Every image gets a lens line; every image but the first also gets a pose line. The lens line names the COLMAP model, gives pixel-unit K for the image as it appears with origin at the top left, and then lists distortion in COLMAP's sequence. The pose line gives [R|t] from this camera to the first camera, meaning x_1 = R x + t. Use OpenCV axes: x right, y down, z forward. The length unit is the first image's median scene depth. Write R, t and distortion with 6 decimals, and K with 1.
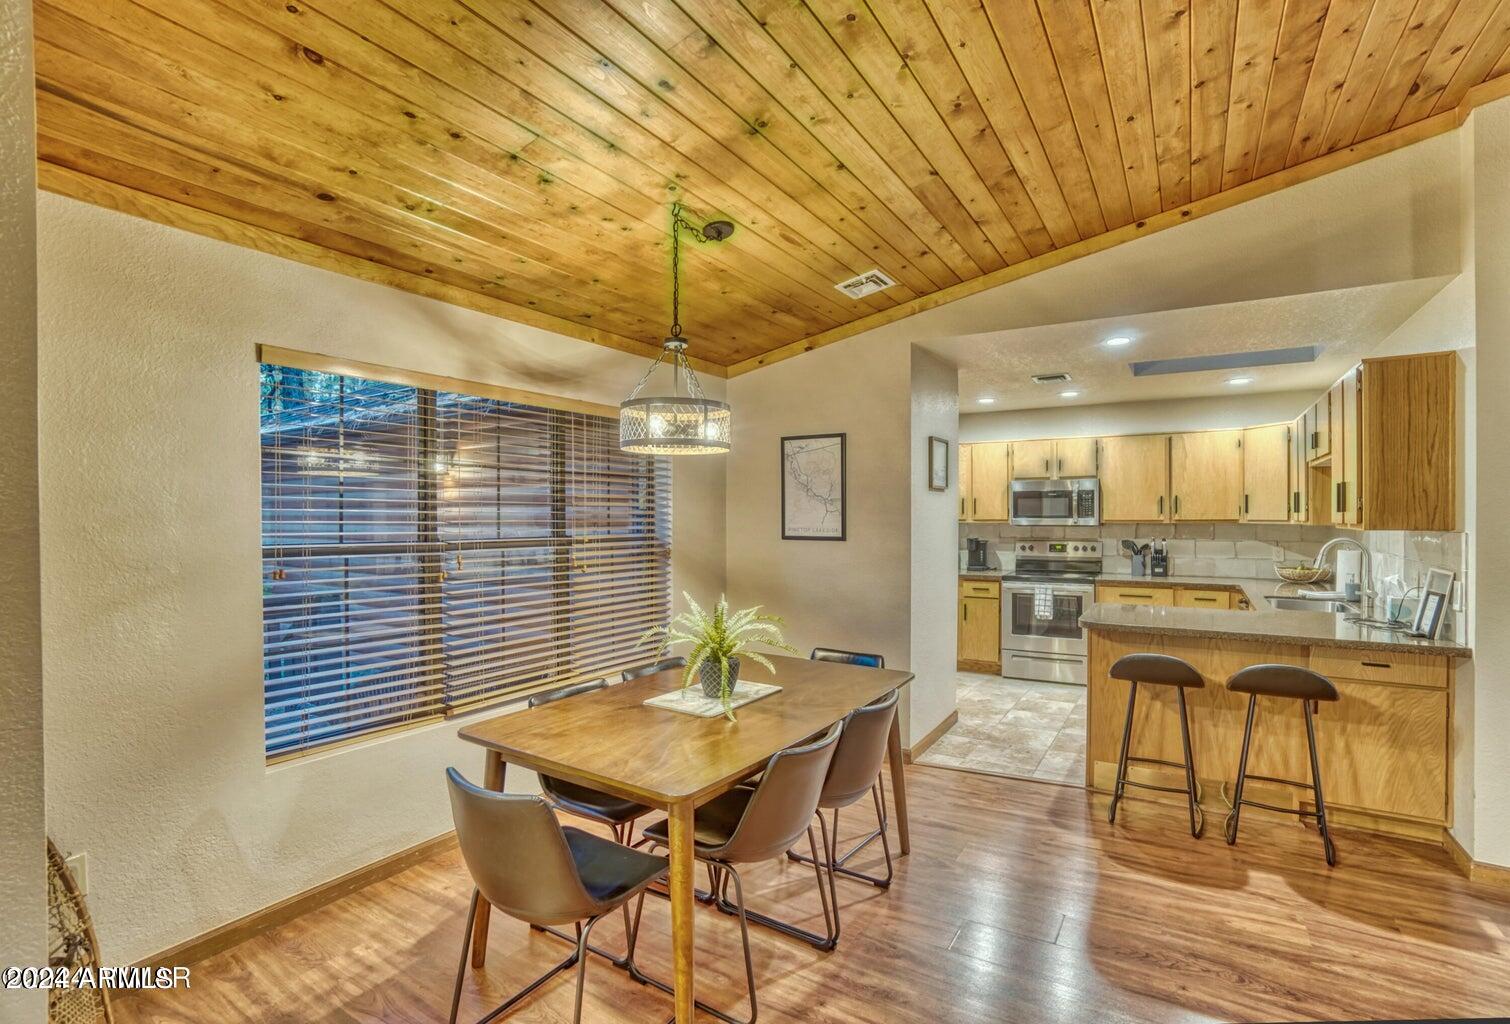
lens RADIAL K [[710.4, 0, 776.4], [0, 710.4, 522.7], [0, 0, 1]] dist [-0.041912, 0.003150]
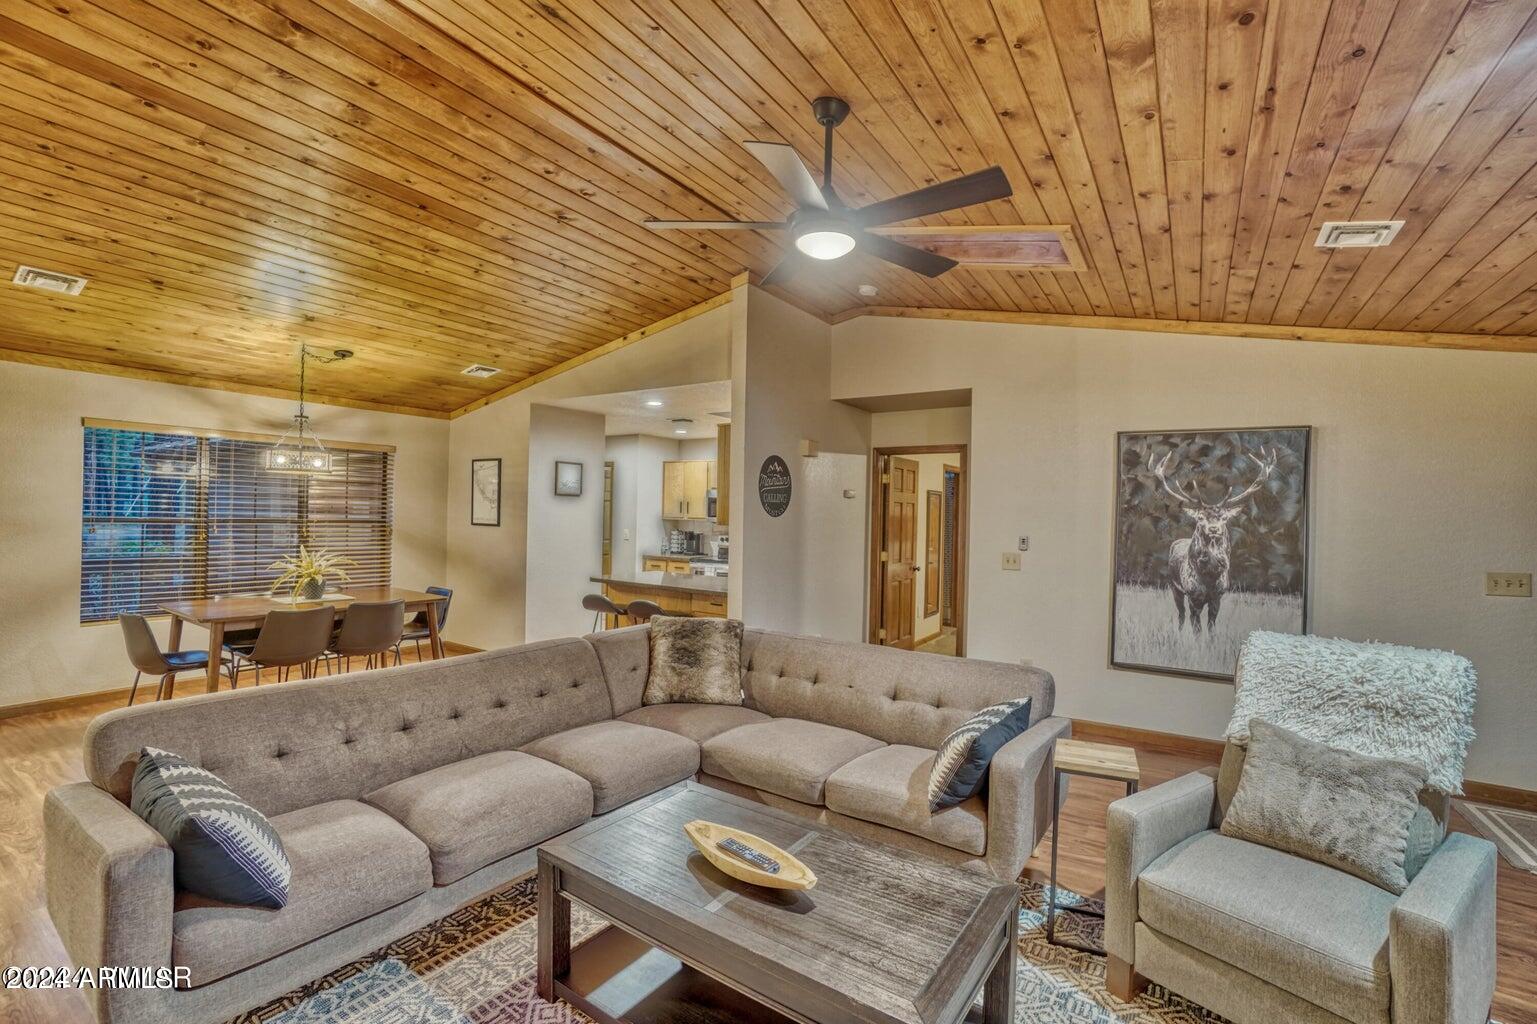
lens RADIAL K [[681.6, 0, 766.6], [0, 681.6, 514.9], [0, 0, 1]] dist [-0.048358, 0.015565]
pose [[0.999338, 0.022769, -0.028388, 0.554105], [-0.023084, 0.999675, -0.010842, 0.001839], [0.028132, 0.011490, 0.999538, -0.367440]]
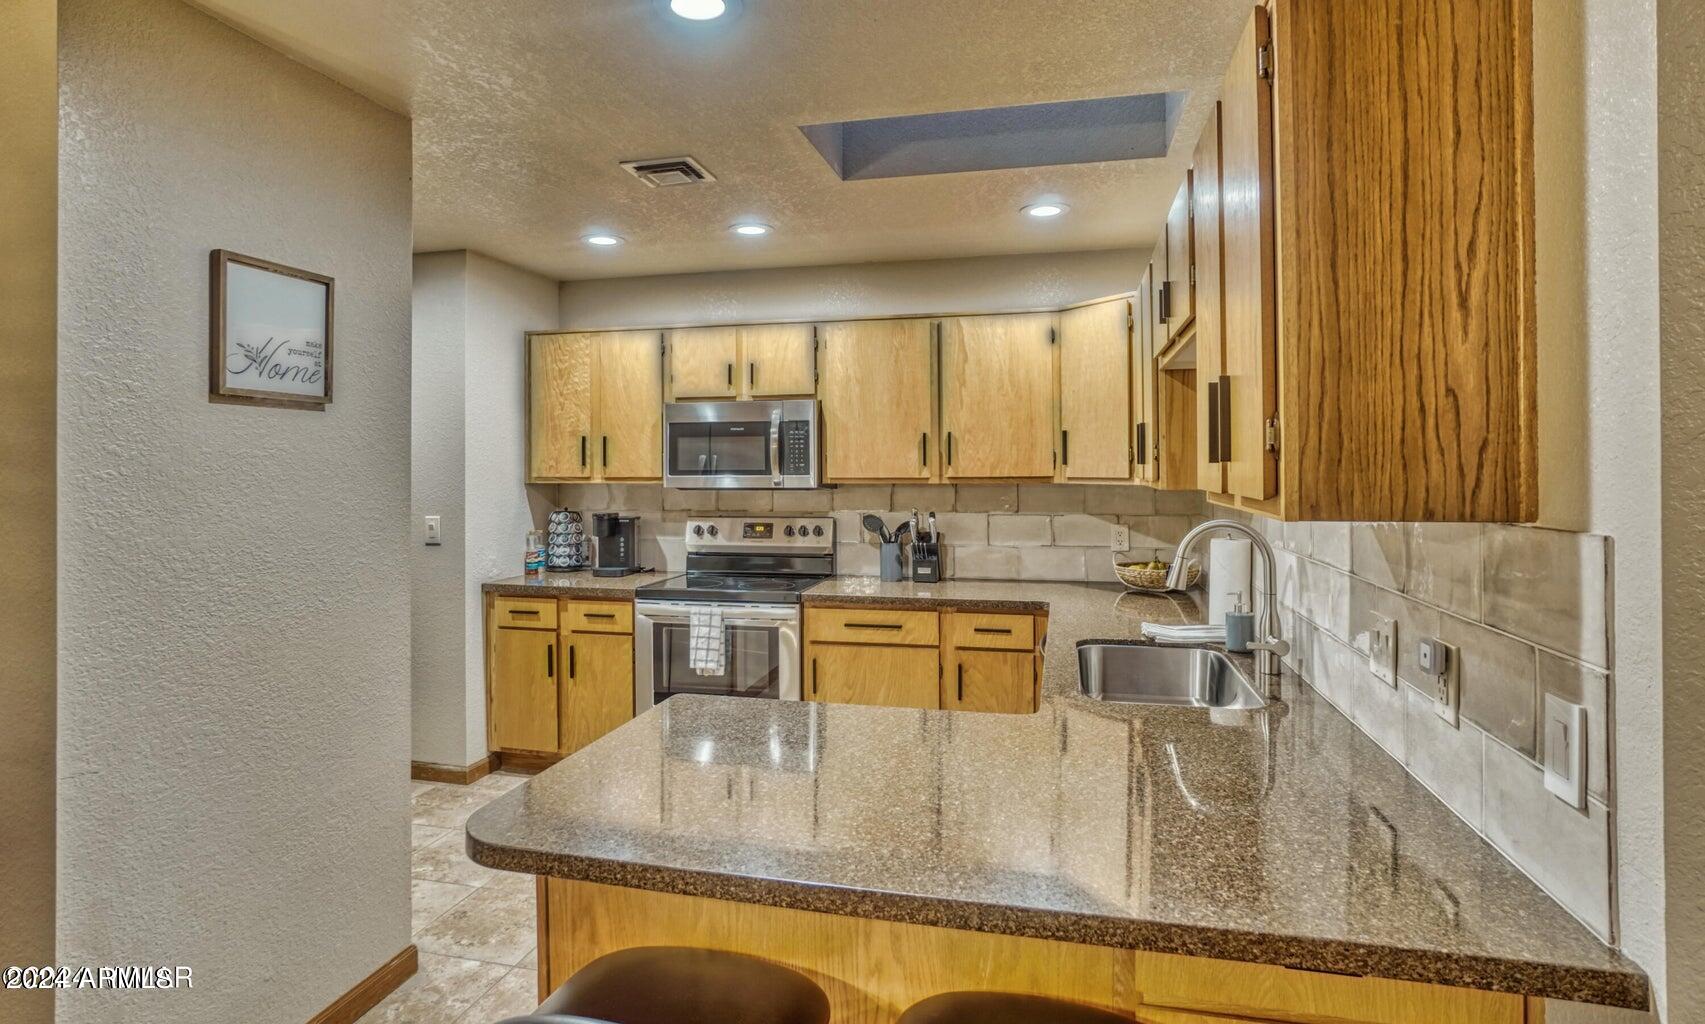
lens RADIAL K [[912.8, 0, 855.1], [0, 912.8, 459.4], [0, 0, 1]] dist [-0.059562, -0.000181]
pose [[0.952865, 0.001976, 0.303389, 0.297824], [0.003789, 0.999823, -0.018414, -0.005450], [-0.303372, 0.018695, 0.952689, 0.367736]]
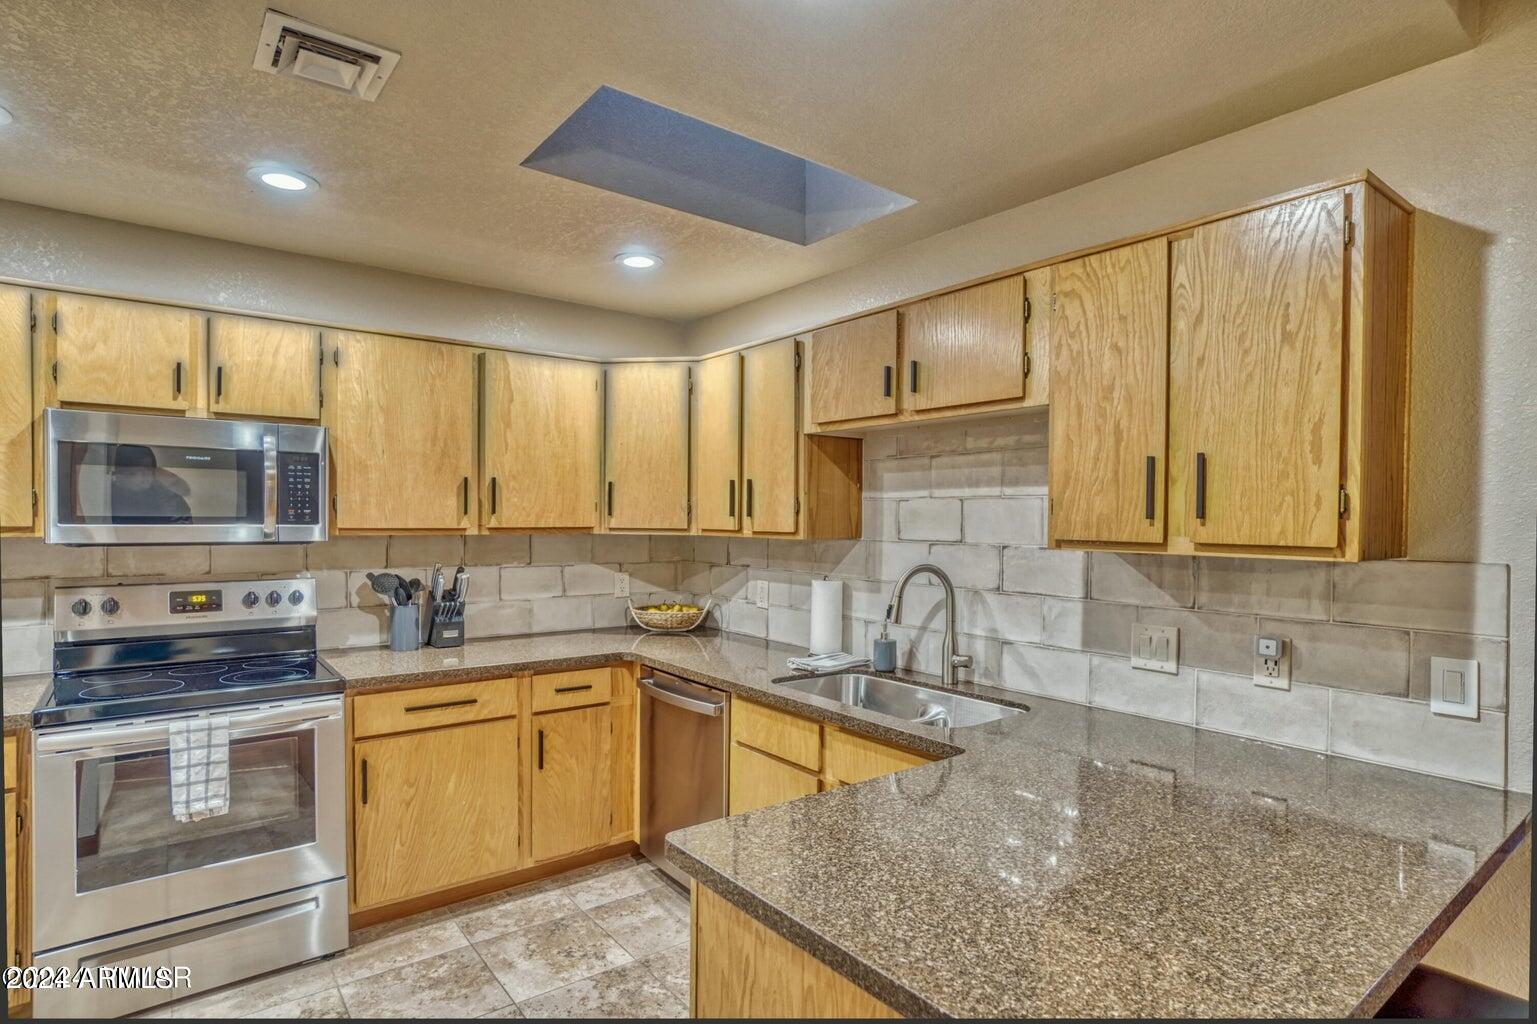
lens RADIAL K [[807.9, 0, 771.6], [0, 807.9, 524.7], [0, 0, 1]] dist [-0.015941, 0.000510]
pose [[0.361745, -0.000521, 0.932277, 0.124858], [0.000112, 1.000000, 0.000515, -0.006529], [-0.932277, -0.000081, 0.361745, 0.636275]]
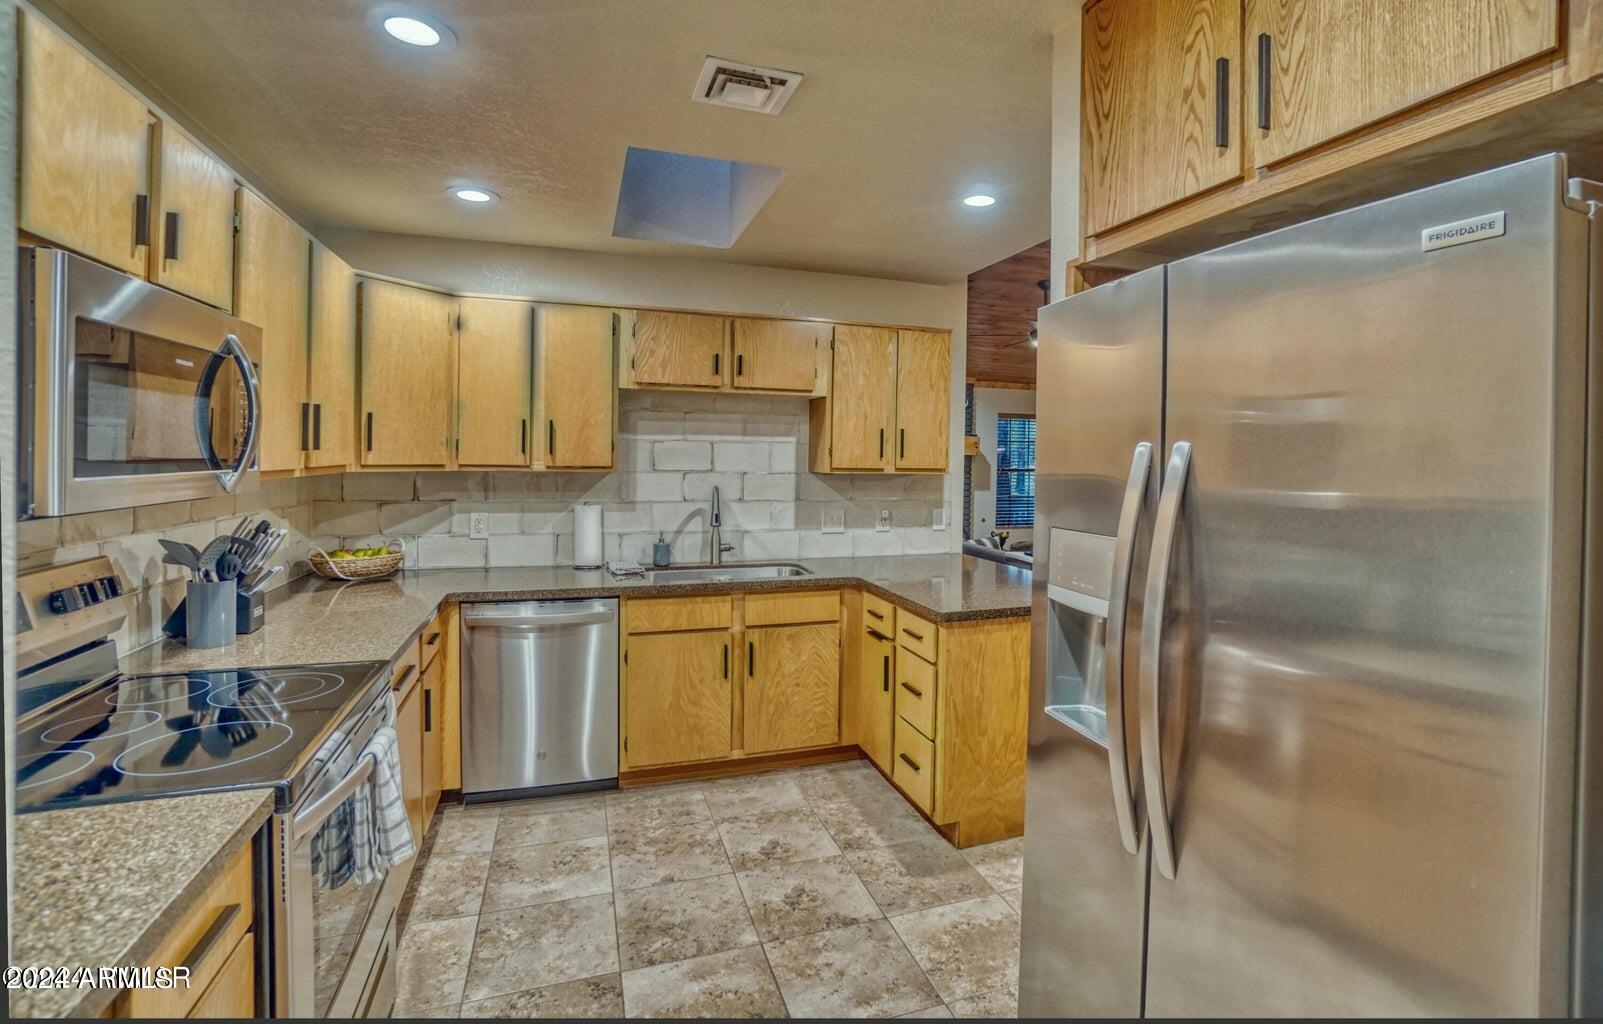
lens RADIAL K [[751.7, 0, 850.2], [0, 751.7, 463.3], [0, 0, 1]] dist [-0.027510, -0.000260]
pose [[-0.780673, -0.014941, 0.624761, 0.091308], [-0.005288, 0.999836, 0.017303, -0.015289], [-0.624918, 0.010205, -0.780624, 1.165209]]
